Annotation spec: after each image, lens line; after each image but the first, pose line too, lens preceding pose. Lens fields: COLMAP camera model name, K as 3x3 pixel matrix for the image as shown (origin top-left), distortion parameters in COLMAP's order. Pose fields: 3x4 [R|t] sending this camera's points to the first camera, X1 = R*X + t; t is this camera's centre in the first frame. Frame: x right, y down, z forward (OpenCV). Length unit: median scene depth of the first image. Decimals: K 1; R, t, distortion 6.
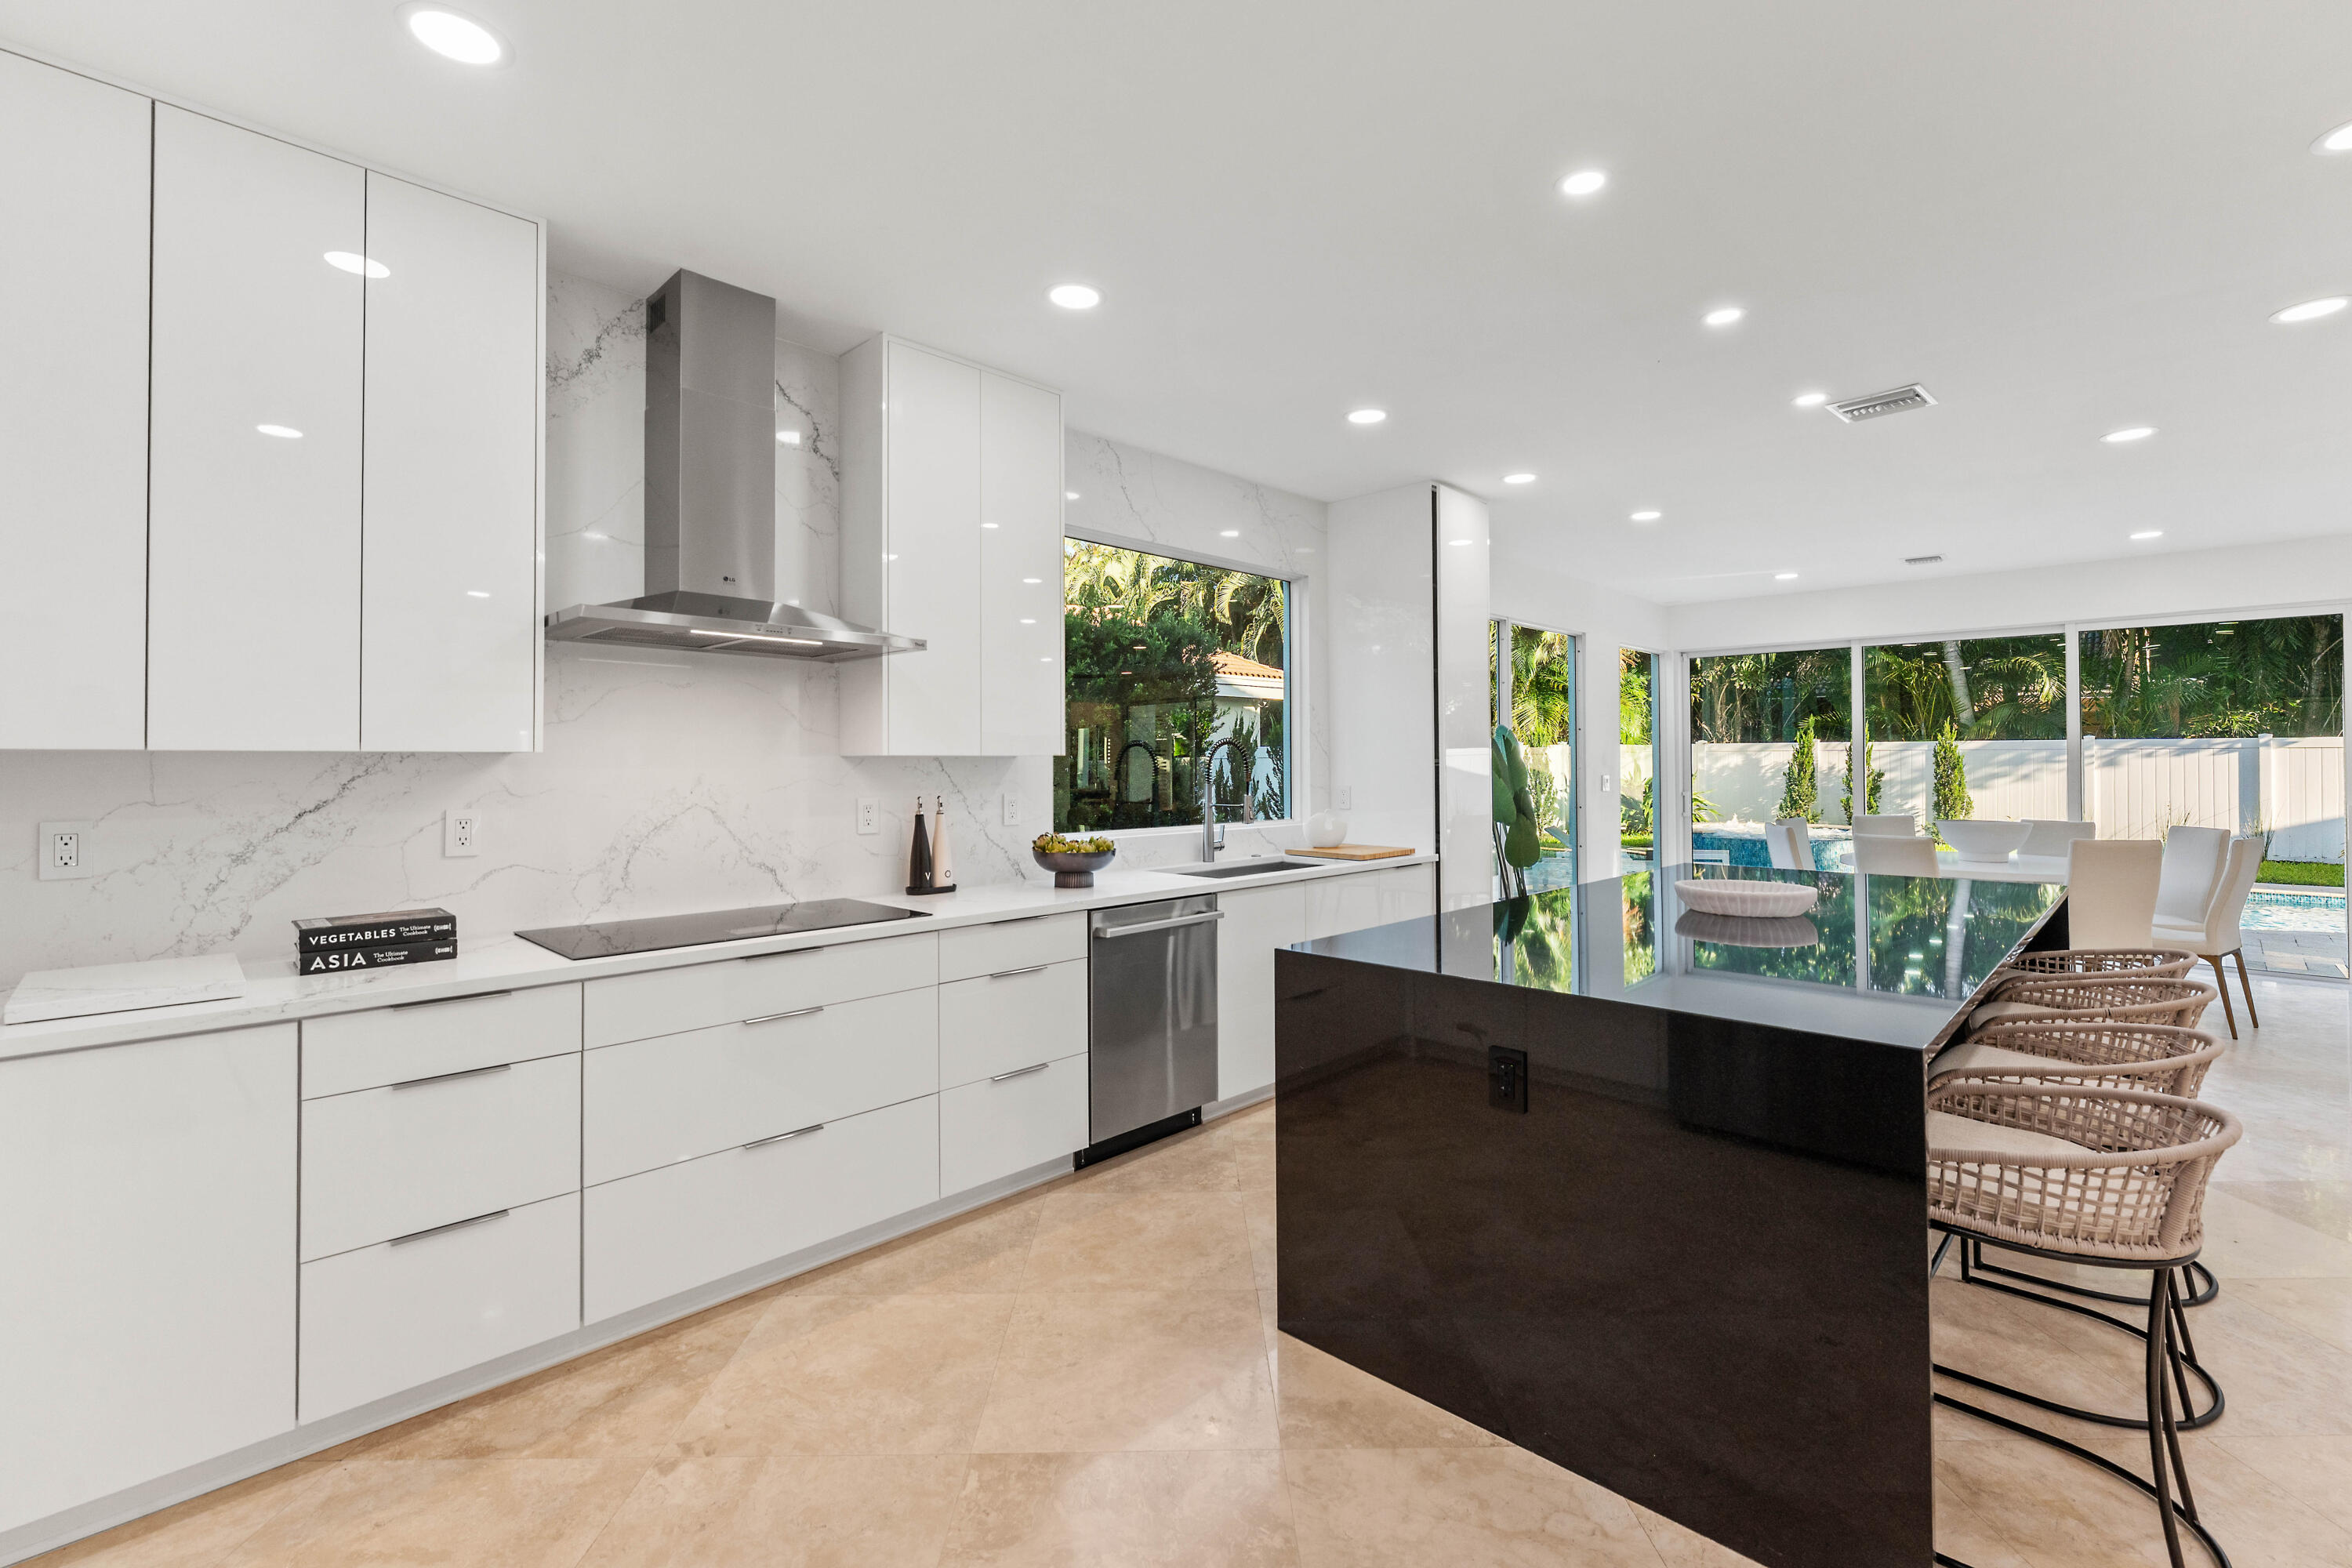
lens RADIAL K [[1006.7, 0, 1175.5], [0, 1006.7, 758.8], [0, 0, 1]] dist [-0.003281, 0.000500]
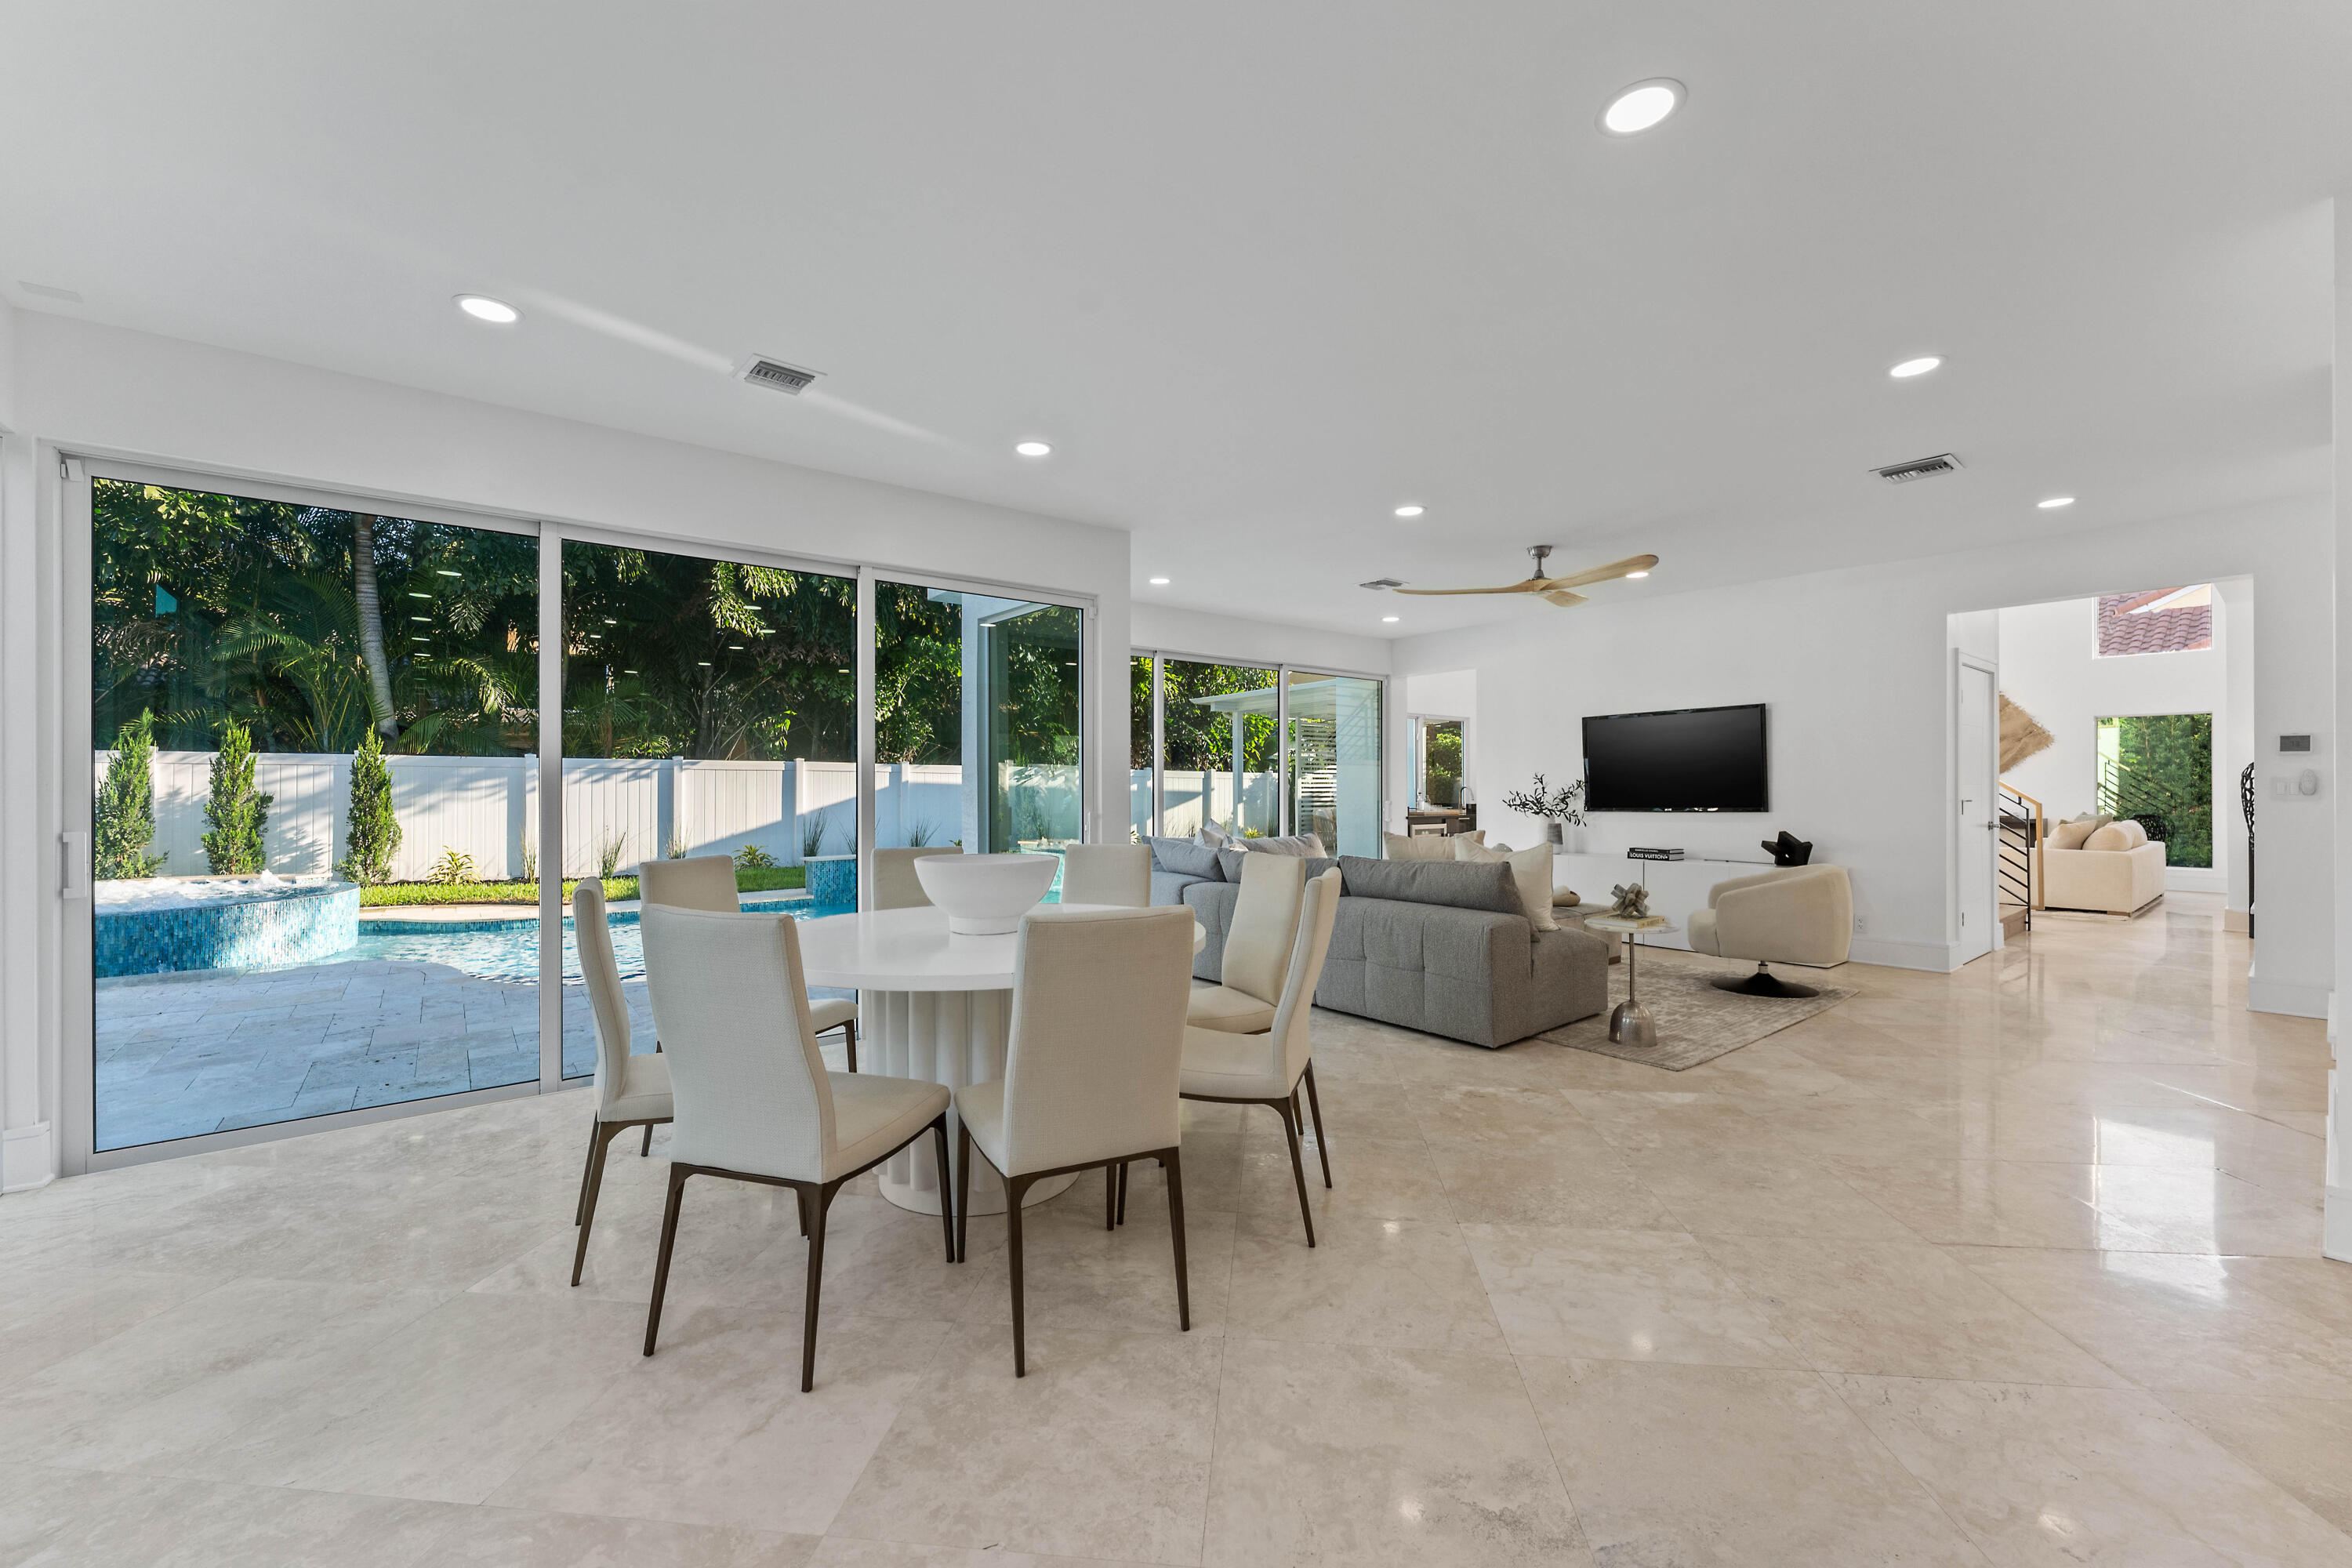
lens RADIAL K [[943.9, 0, 1188.1], [0, 943.9, 786.5], [0, 0, 1]] dist [-0.003248, 0.000144]
pose [[0.106828, 0.002208, 0.994275, 0.402340], [-0.000064, 0.999998, -0.002214, 0.032230], [-0.994277, 0.000173, 0.106828, 1.090857]]
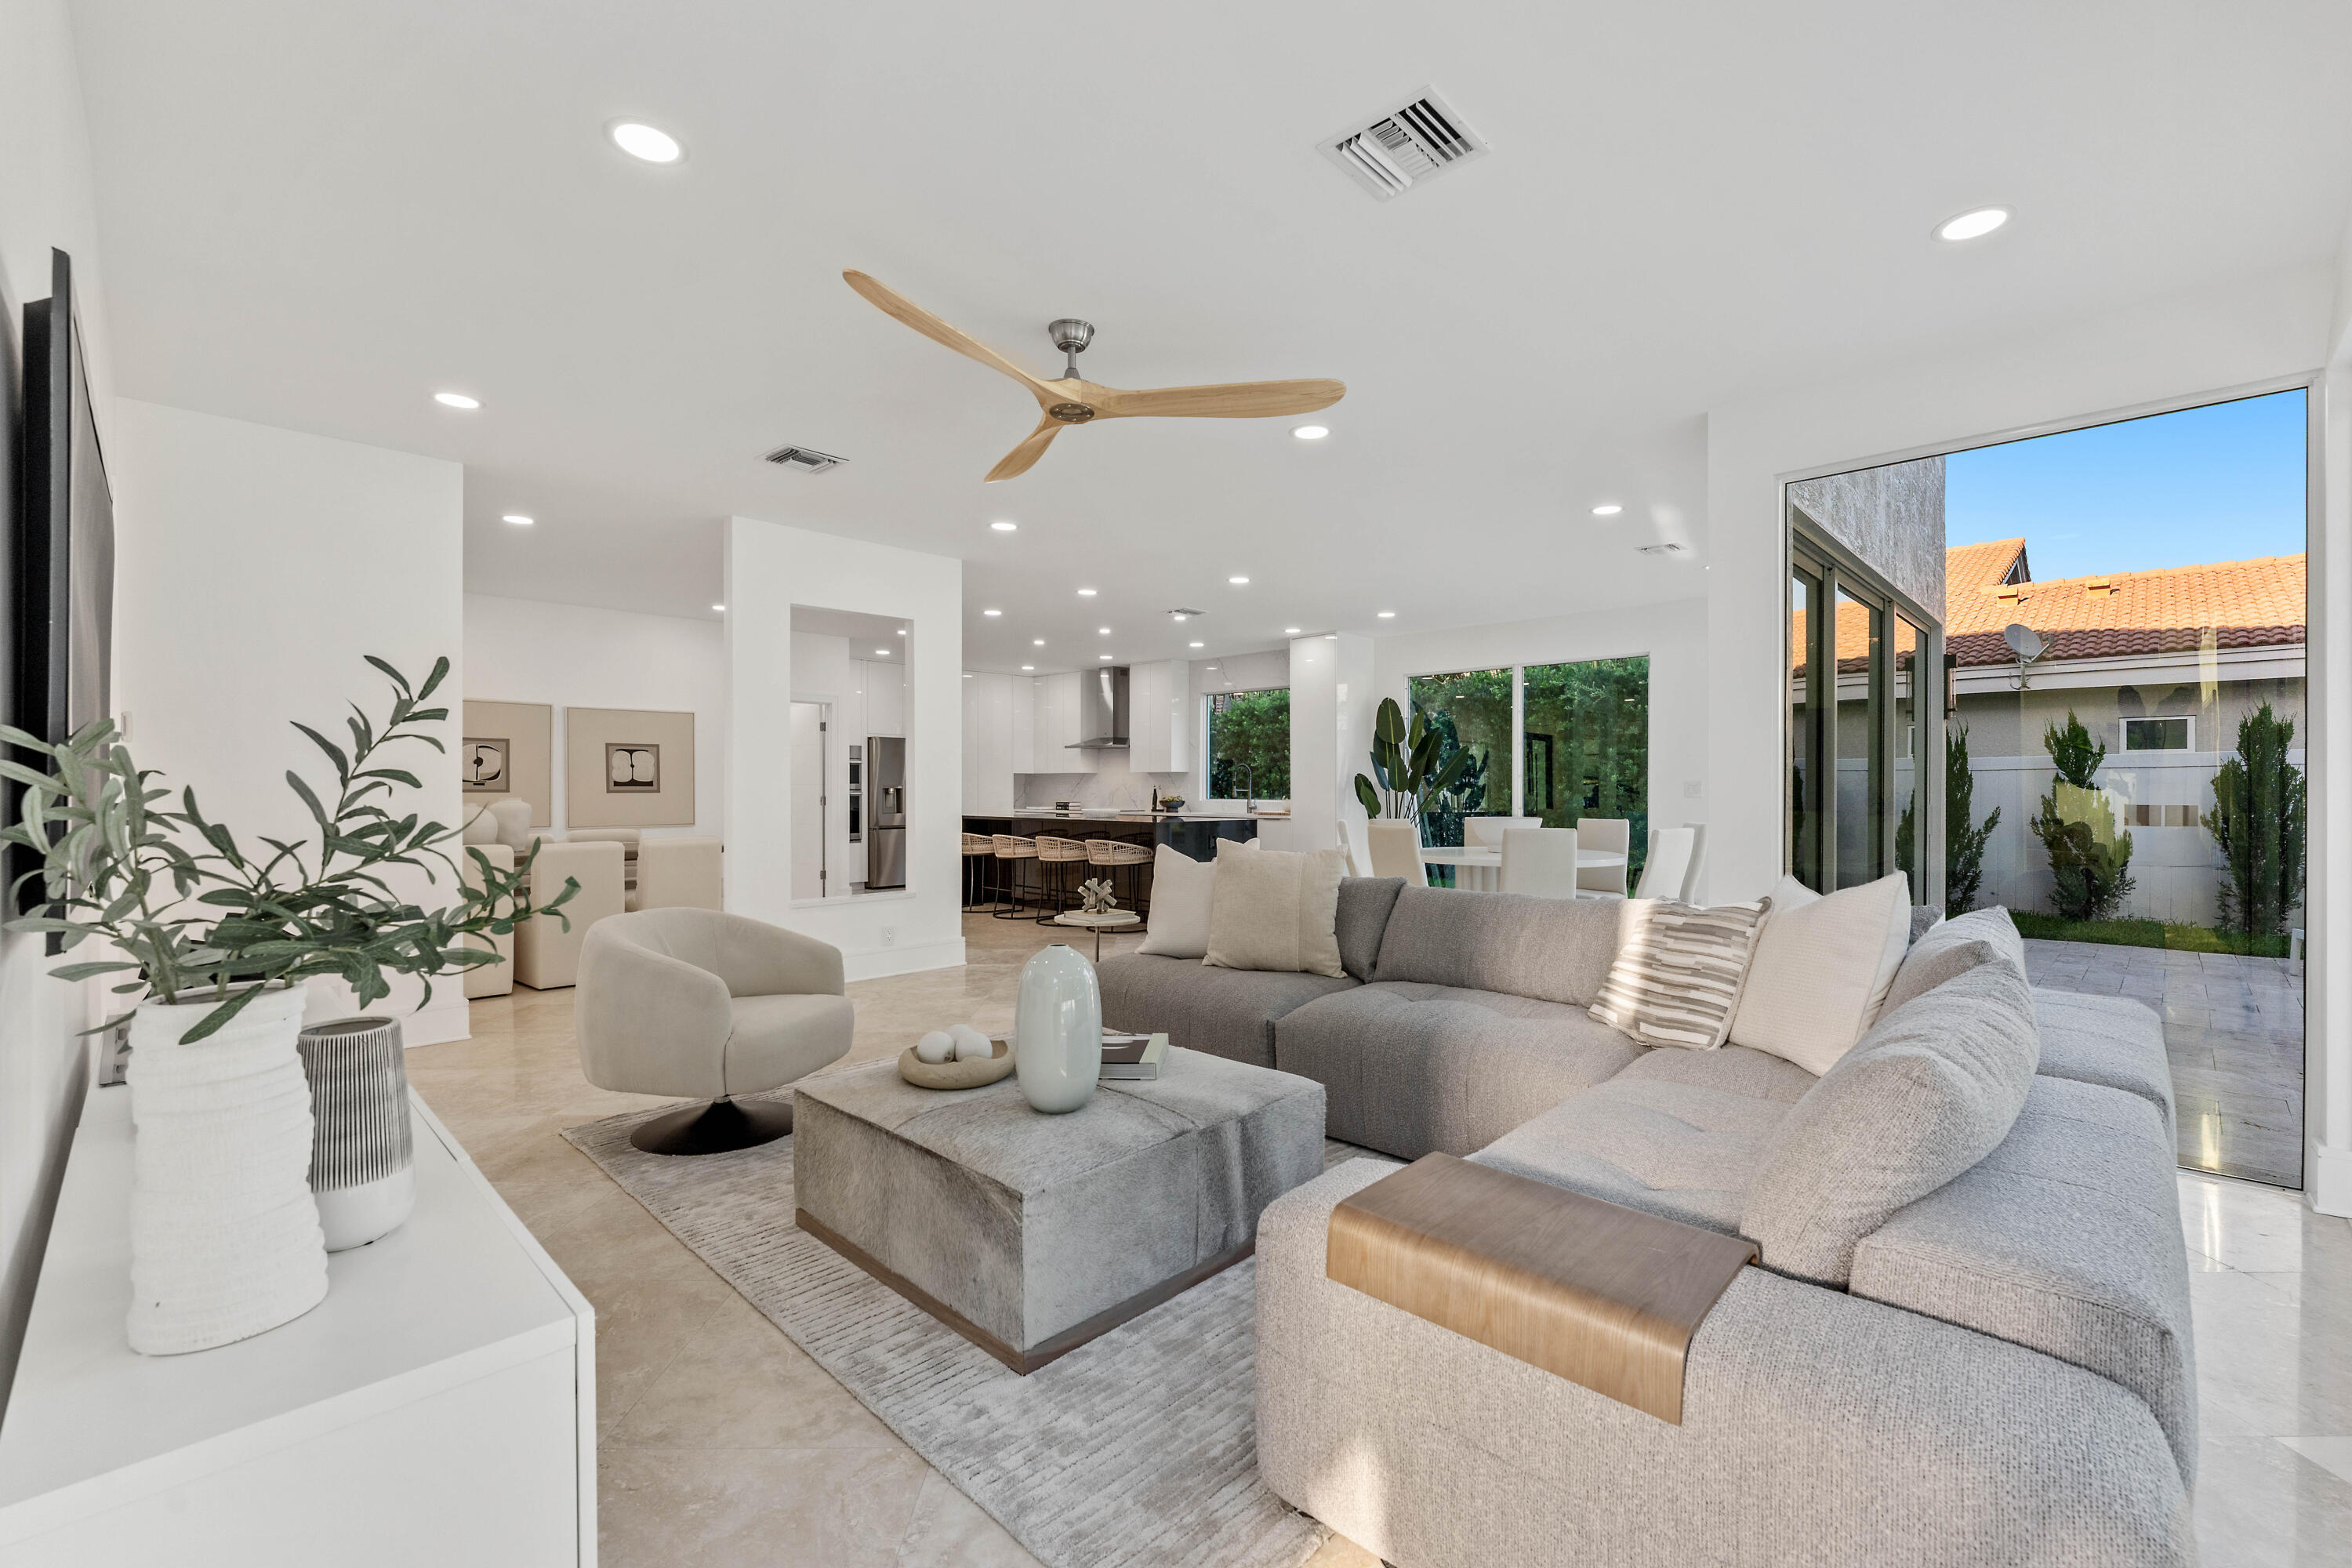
lens RADIAL K [[1006.7, 0, 1175.9], [0, 1006.7, 806.3], [0, 0, 1]] dist [-0.003281, 0.000500]
pose [[-0.006609, 0.020105, -0.999776, 2.495242], [0.001291, 0.999797, 0.020097, 0.034084], [0.999977, -0.001158, -0.006634, 0.834312]]
